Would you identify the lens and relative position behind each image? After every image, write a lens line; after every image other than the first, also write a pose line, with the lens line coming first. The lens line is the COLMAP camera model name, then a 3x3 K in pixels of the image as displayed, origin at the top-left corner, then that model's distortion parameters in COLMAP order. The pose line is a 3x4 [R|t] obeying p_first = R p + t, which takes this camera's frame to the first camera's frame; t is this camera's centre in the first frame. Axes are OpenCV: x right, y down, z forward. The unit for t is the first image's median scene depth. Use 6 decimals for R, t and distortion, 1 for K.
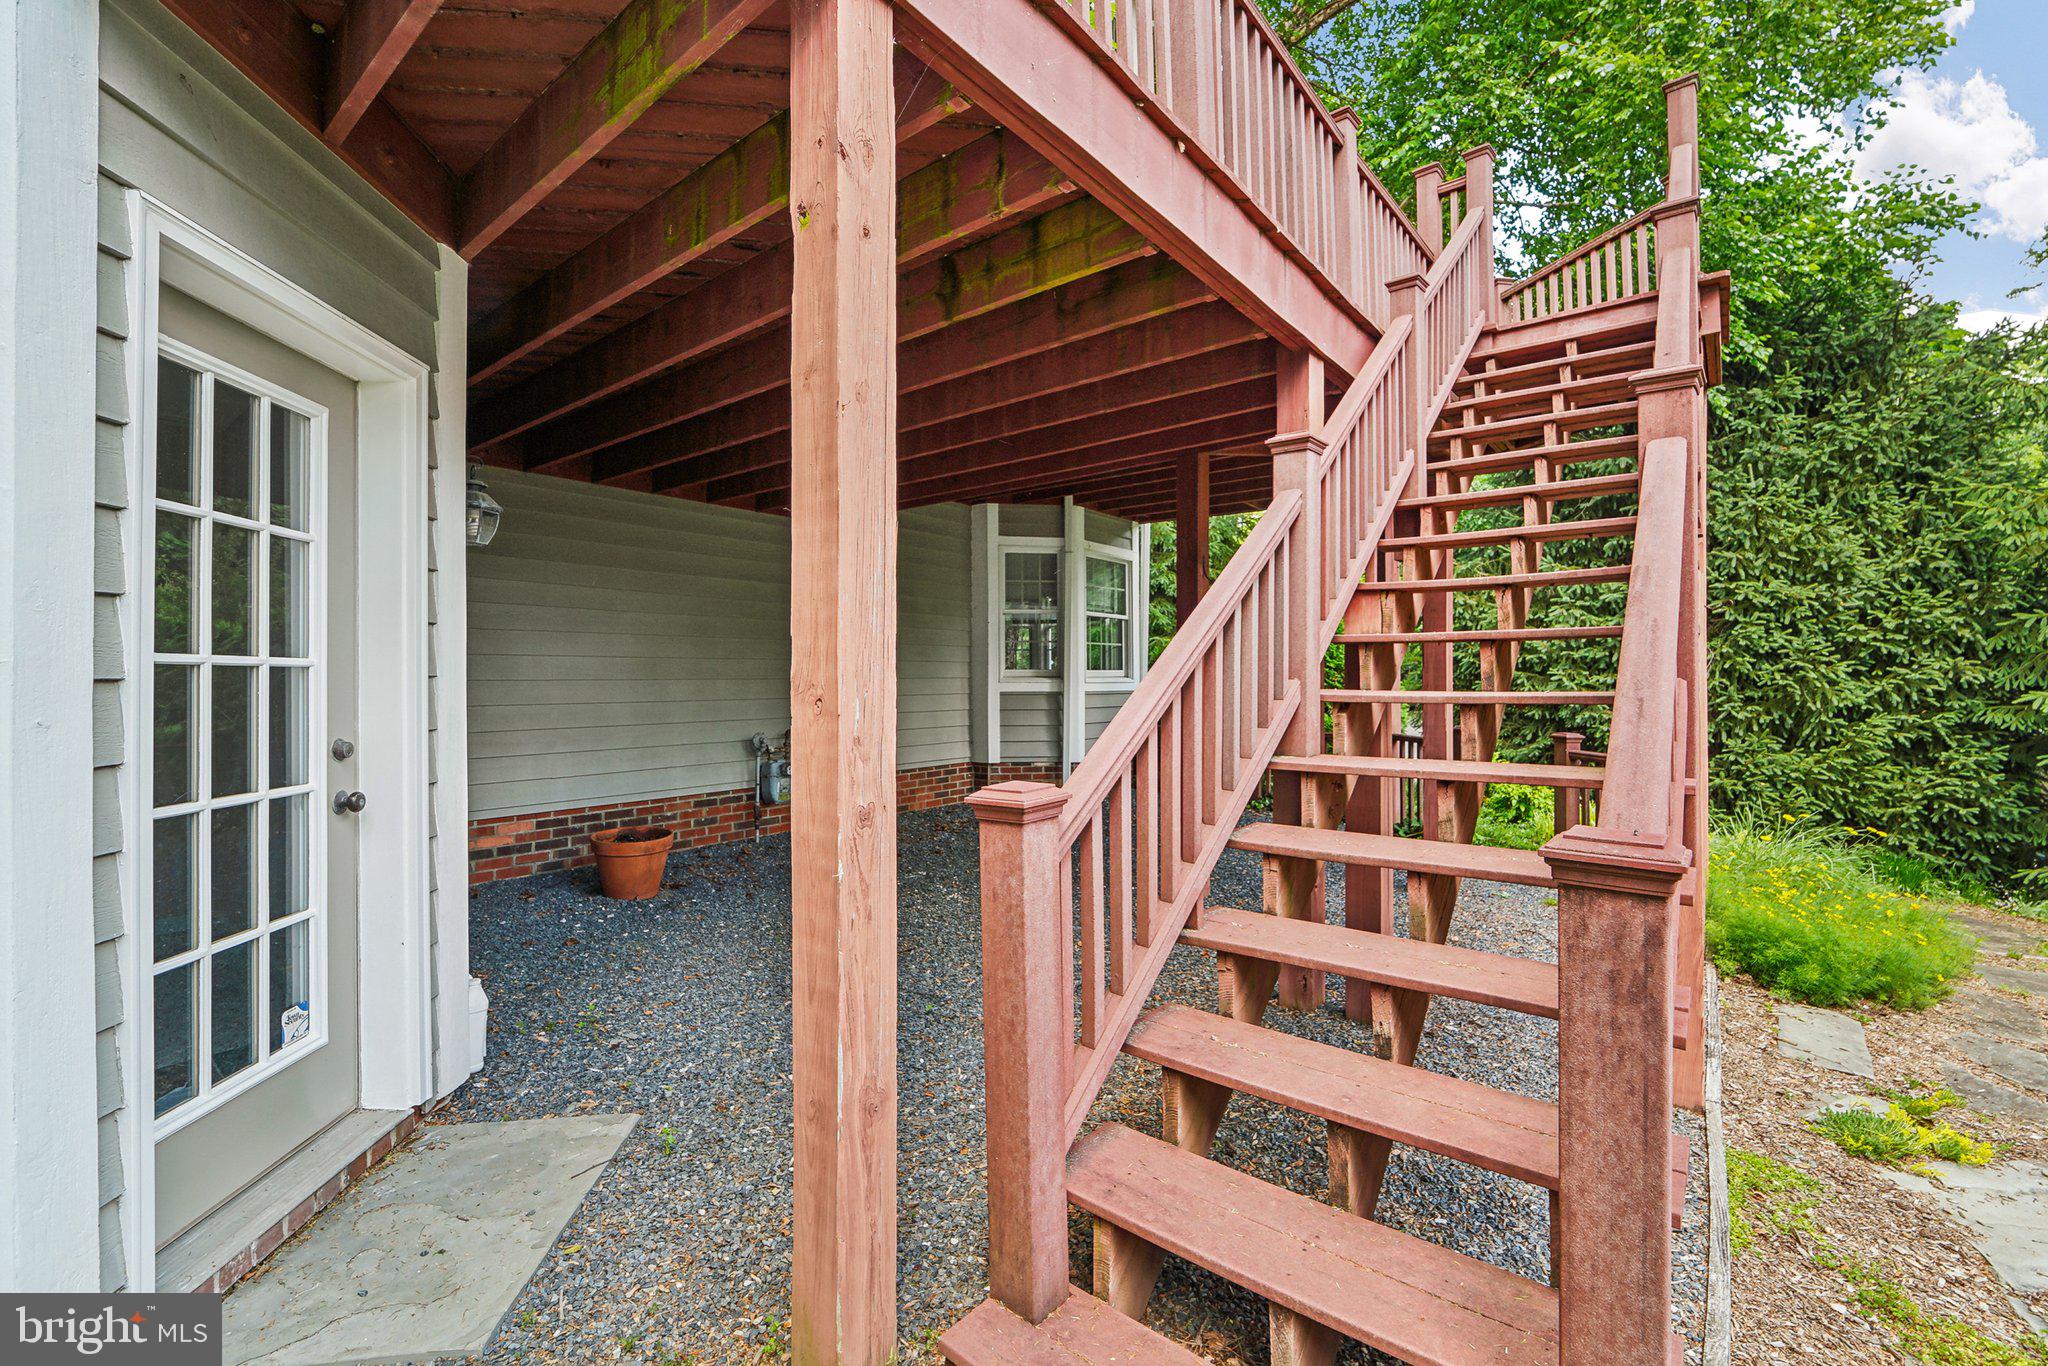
lens RADIAL K [[849.6, 0, 1017.8], [0, 849.6, 665.2], [0, 0, 1]] dist [0.000150, 0.000028]
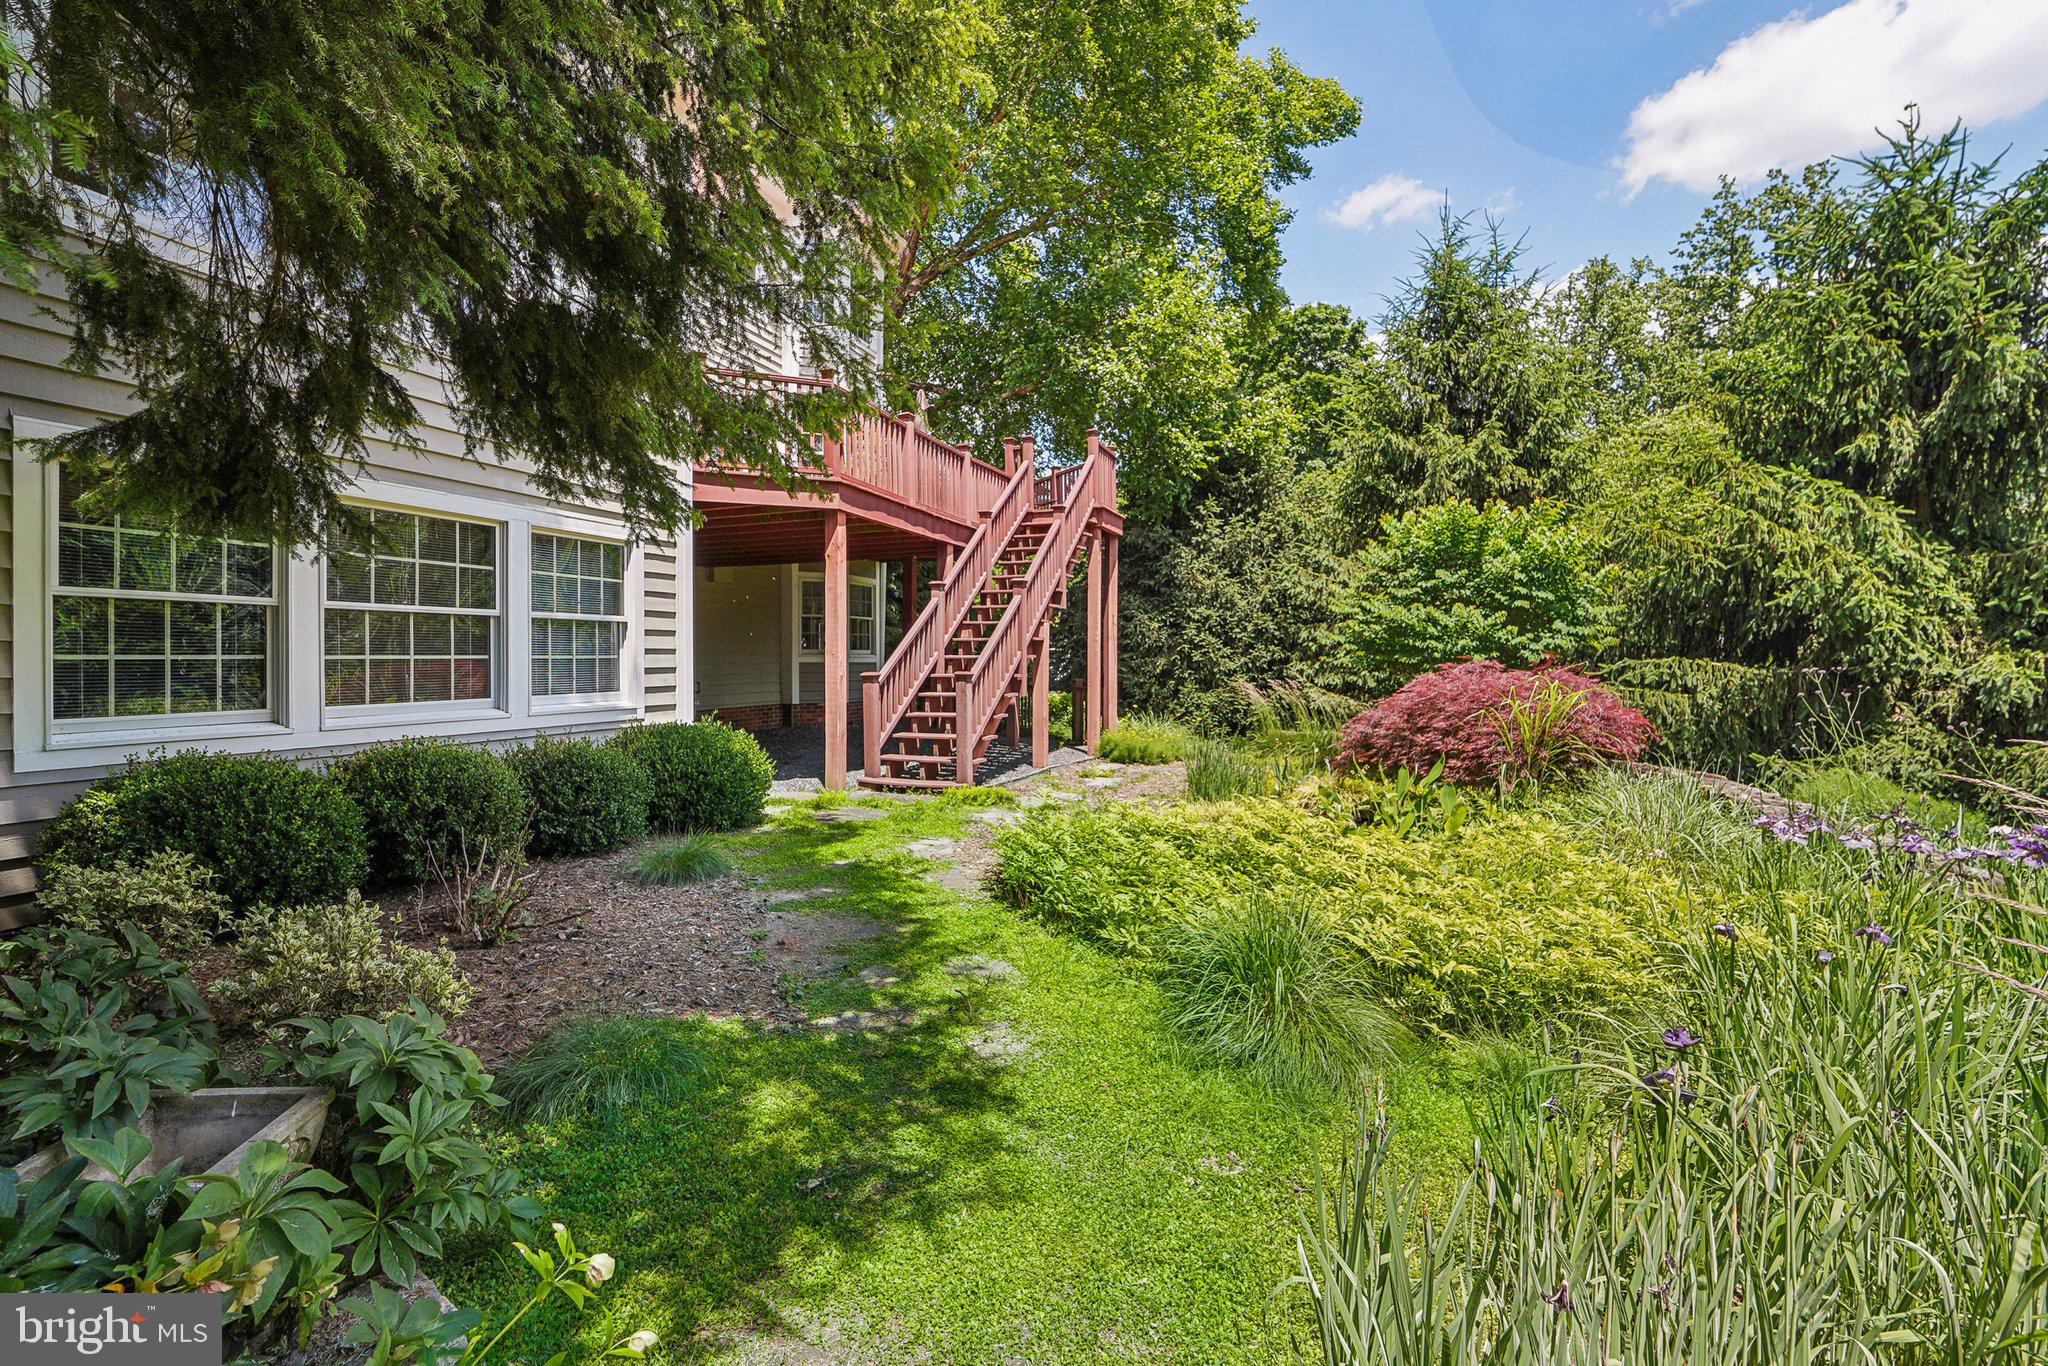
lens RADIAL K [[849.6, 0, 1017.8], [0, 849.6, 665.2], [0, 0, 1]] dist [0.000150, 0.000028]
pose [[0.949437, -0.000071, 0.313958, -0.350205], [-0.006719, 0.999766, 0.020543, -0.001739], [-0.313886, -0.021614, 0.949215, -1.869805]]
